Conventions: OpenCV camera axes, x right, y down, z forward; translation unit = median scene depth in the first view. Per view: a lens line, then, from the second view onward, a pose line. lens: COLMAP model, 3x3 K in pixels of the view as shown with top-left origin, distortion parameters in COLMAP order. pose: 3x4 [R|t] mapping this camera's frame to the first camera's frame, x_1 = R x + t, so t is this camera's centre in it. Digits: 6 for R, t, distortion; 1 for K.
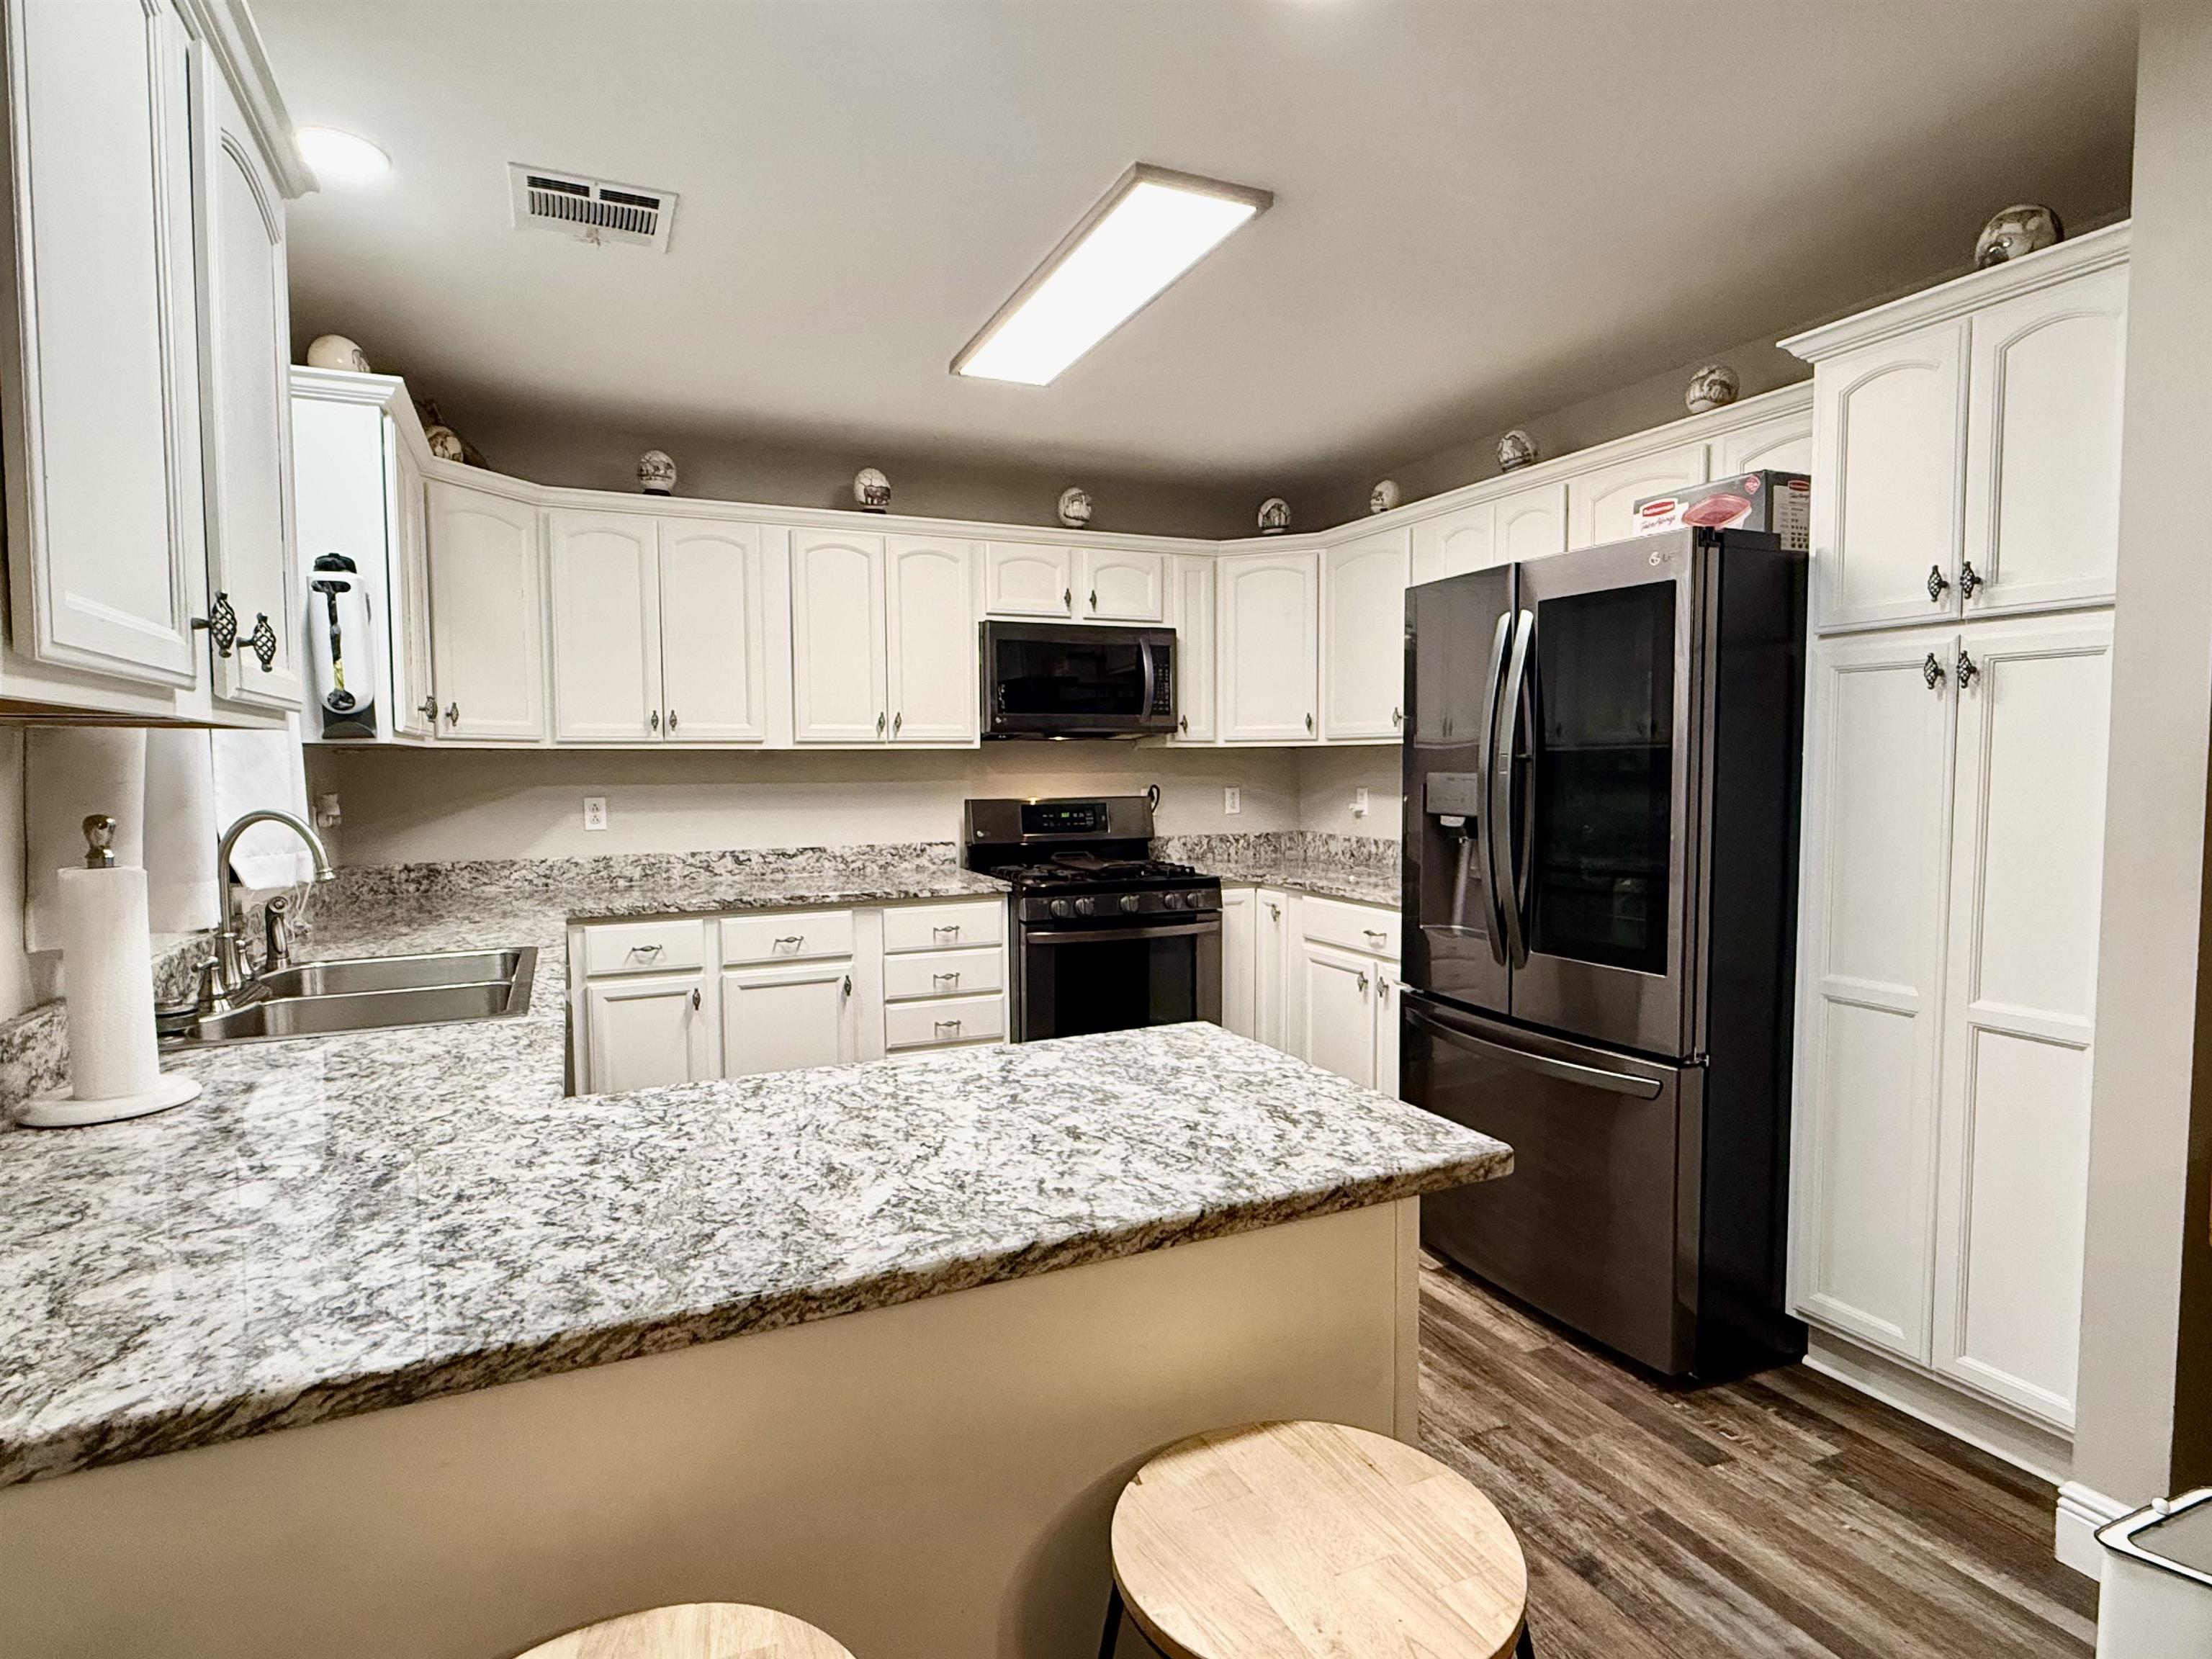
lens RADIAL K [[1174.8, 0, 1106.0], [0, 1174.8, 829.5], [0, 0, 1]] dist [0.001528, -0.000812]
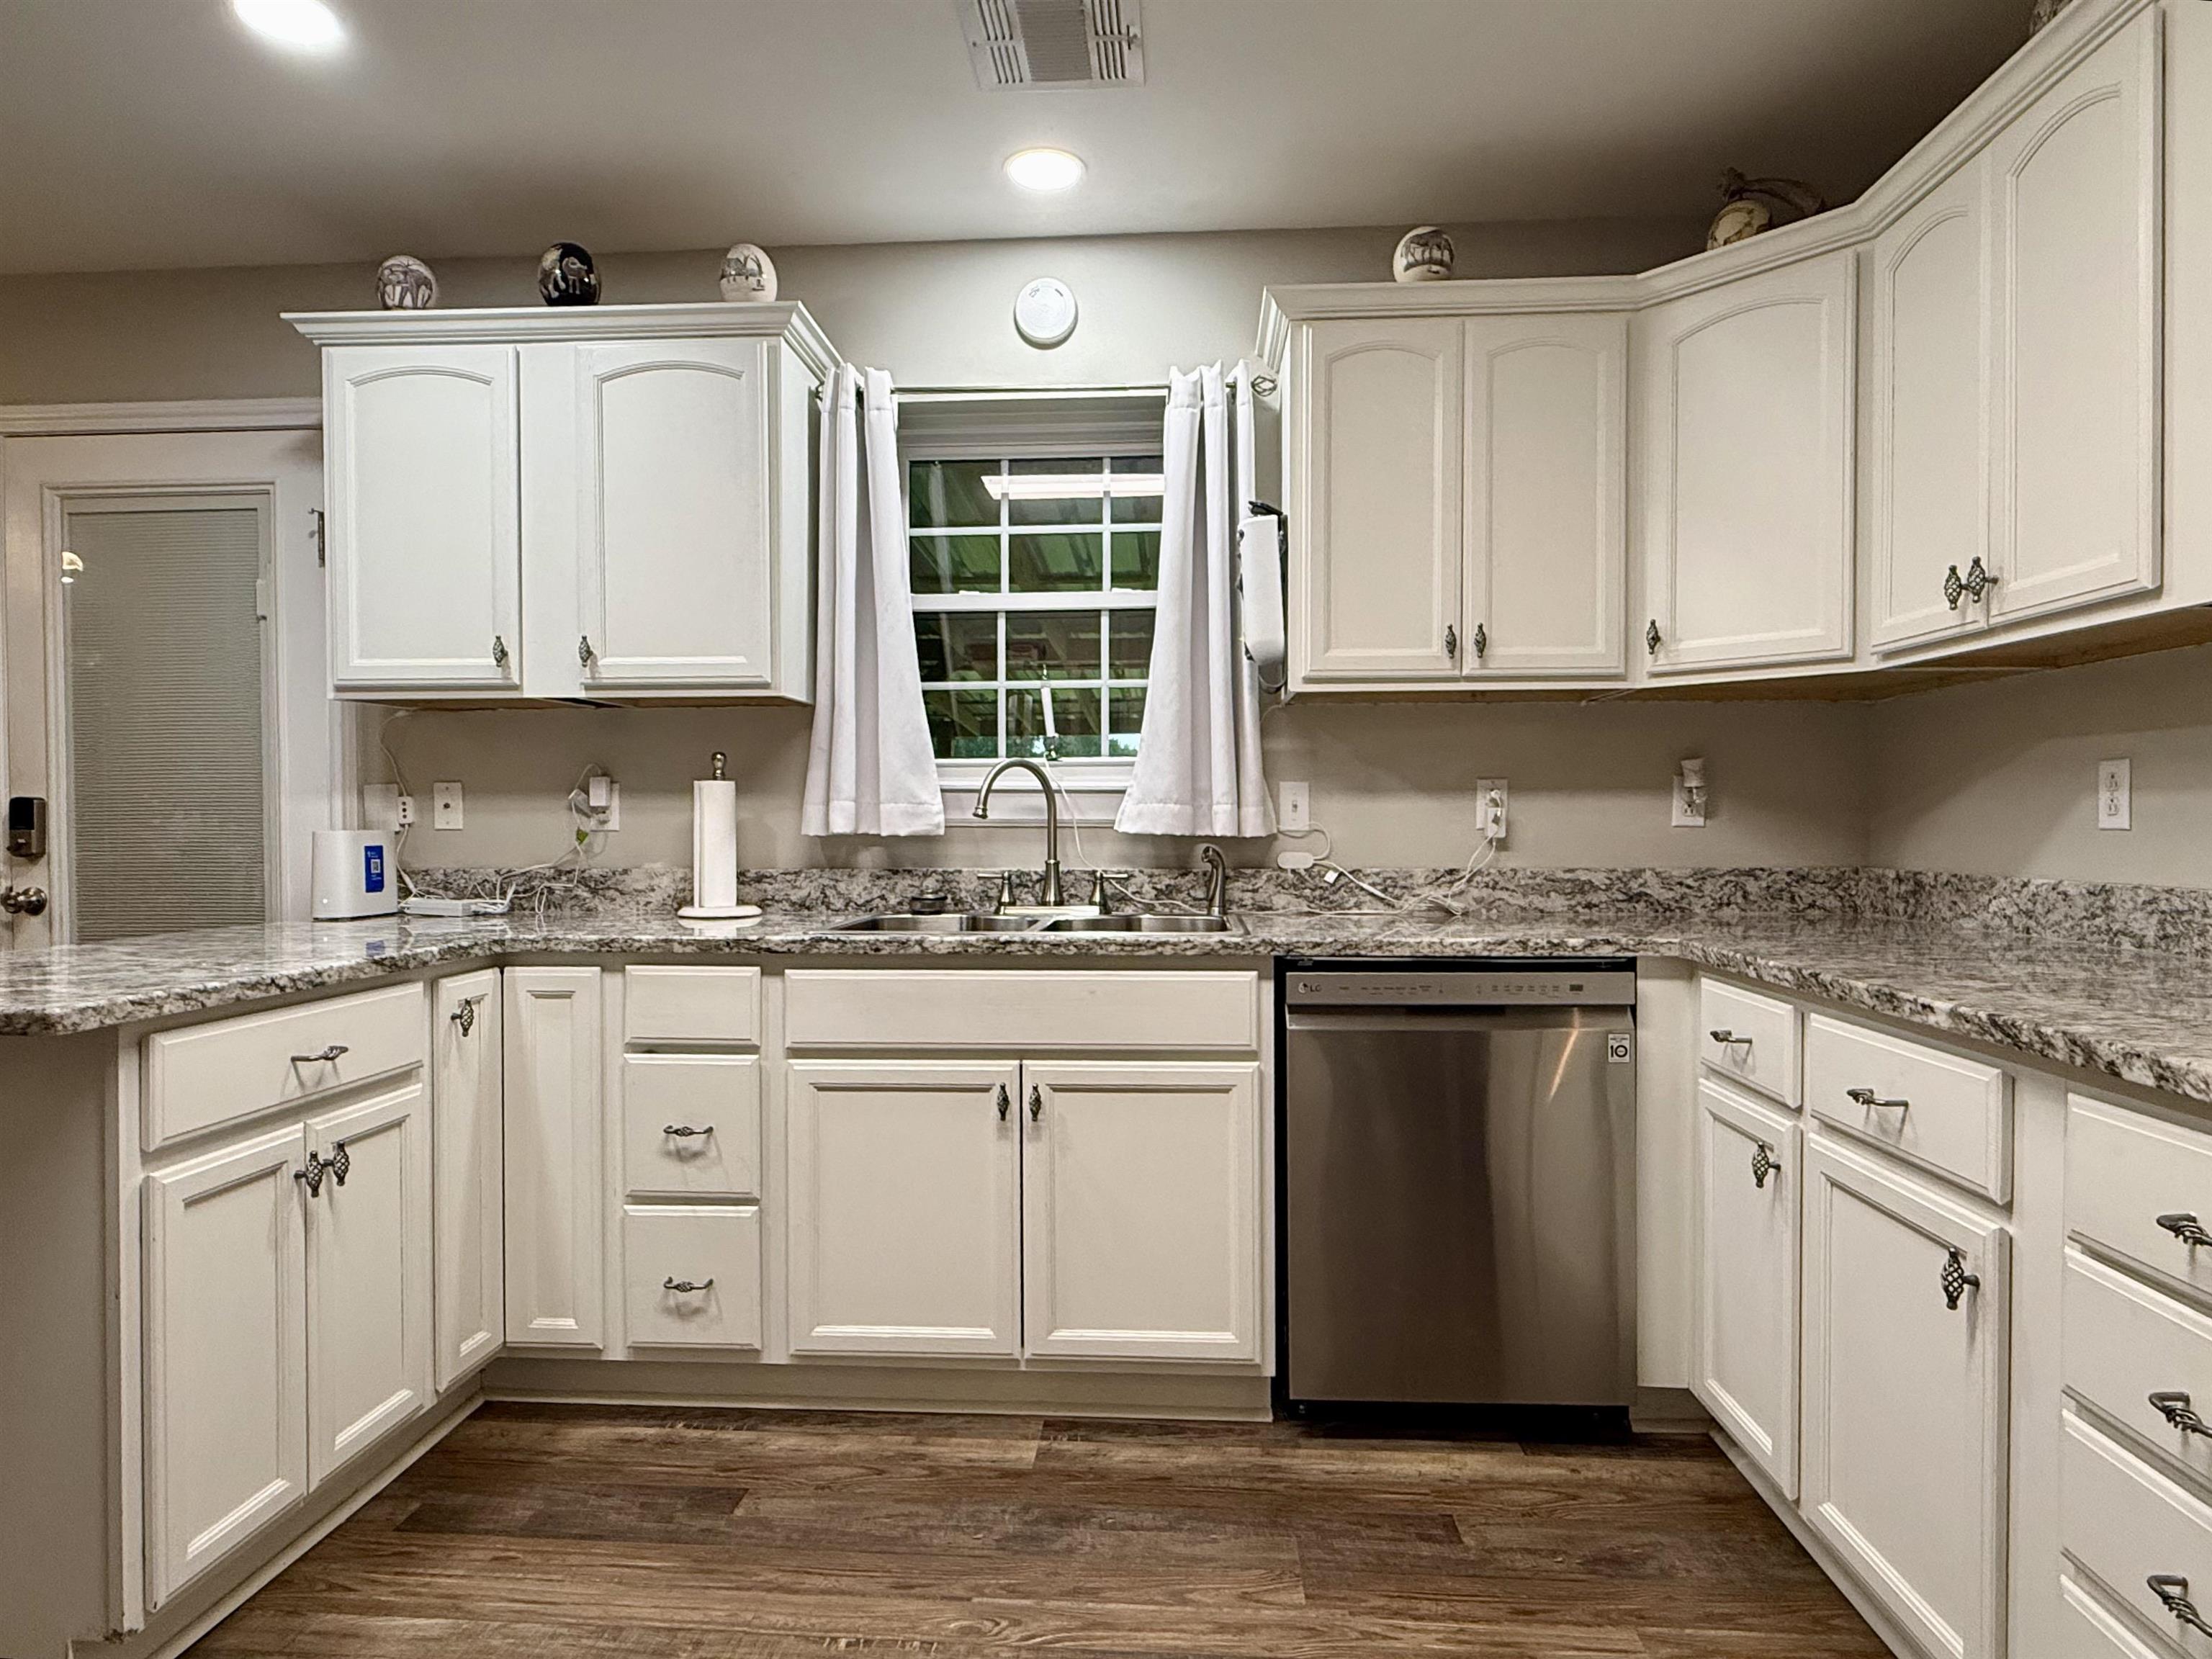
lens RADIAL K [[1272.7, 0, 1106.1], [0, 1272.7, 827.6], [0, 0, 1]] dist [-0.000077, 0.000512]
pose [[-0.476773, 0.015647, -0.878887, 0.220459], [-0.046507, 0.997992, 0.042996, -0.003594], [0.877796, 0.061373, -0.475088, 0.934389]]
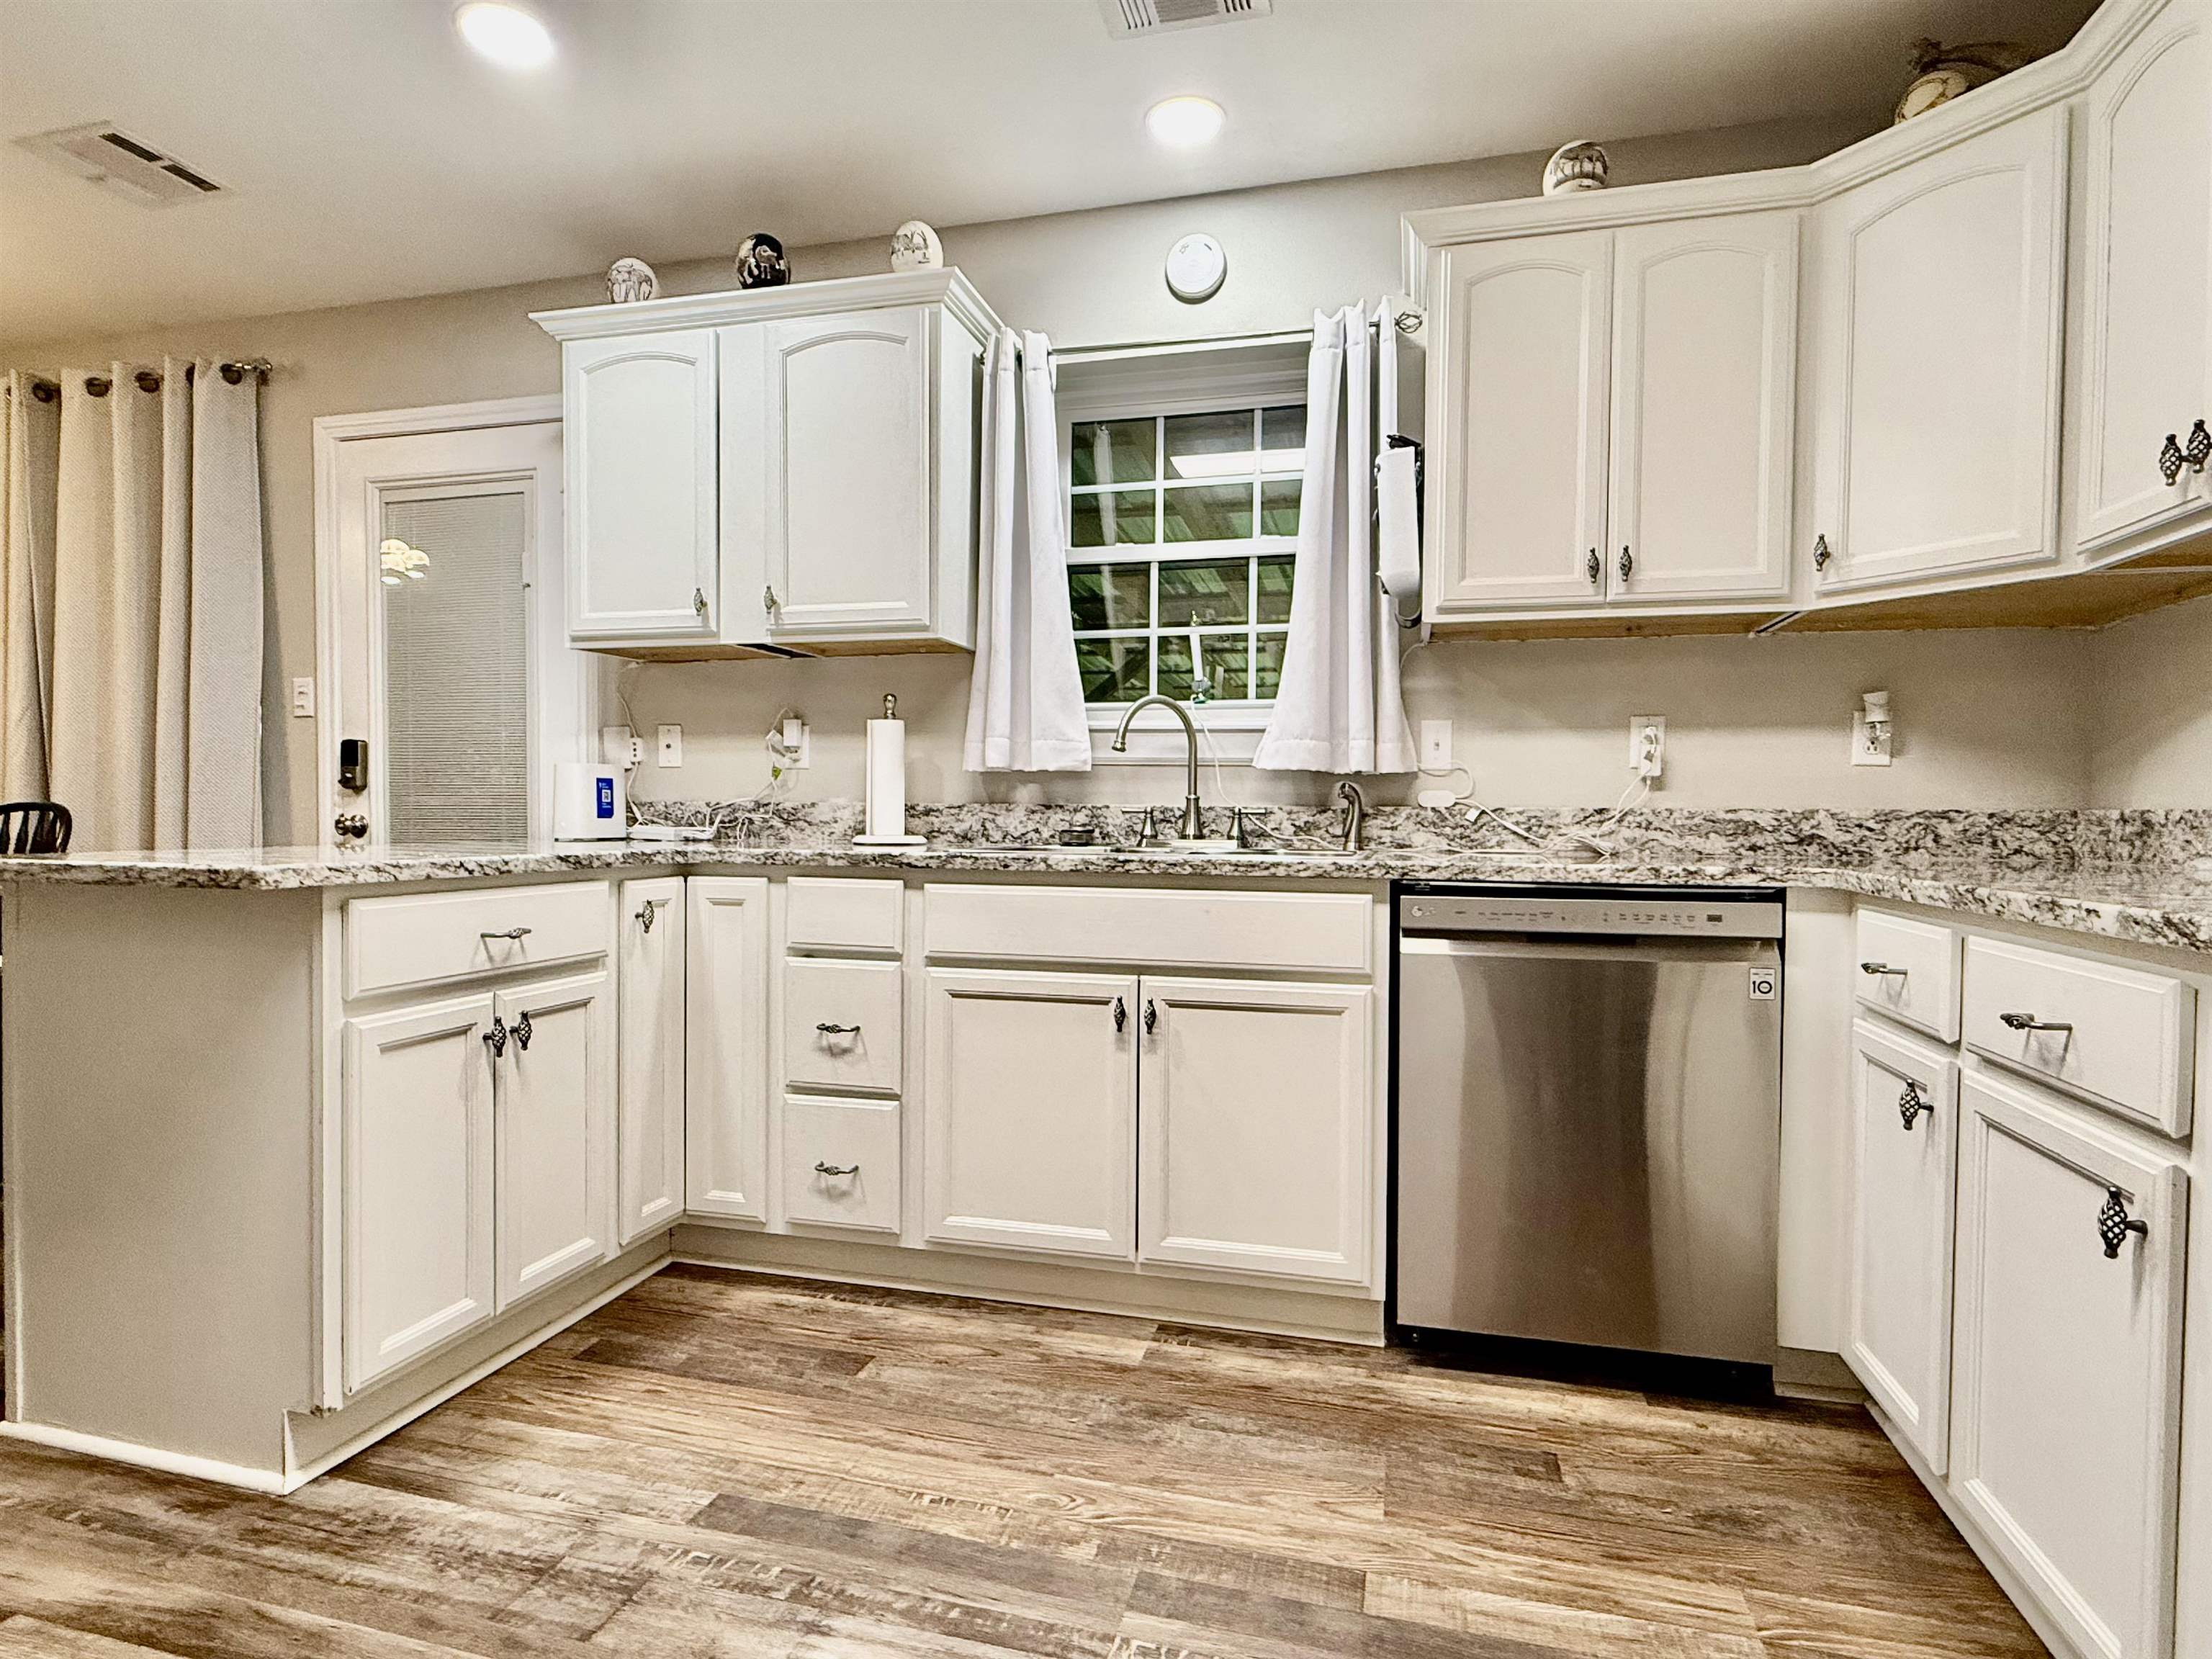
lens RADIAL K [[1174.8, 0, 1106.0], [0, 1174.8, 829.5], [0, 0, 1]] dist [0.001528, -0.000812]
pose [[-0.636812, 0.016000, -0.770853, 0.166106], [-0.049503, 0.996873, 0.061586, 0.027745], [0.769428, 0.077378, -0.634029, 0.967515]]
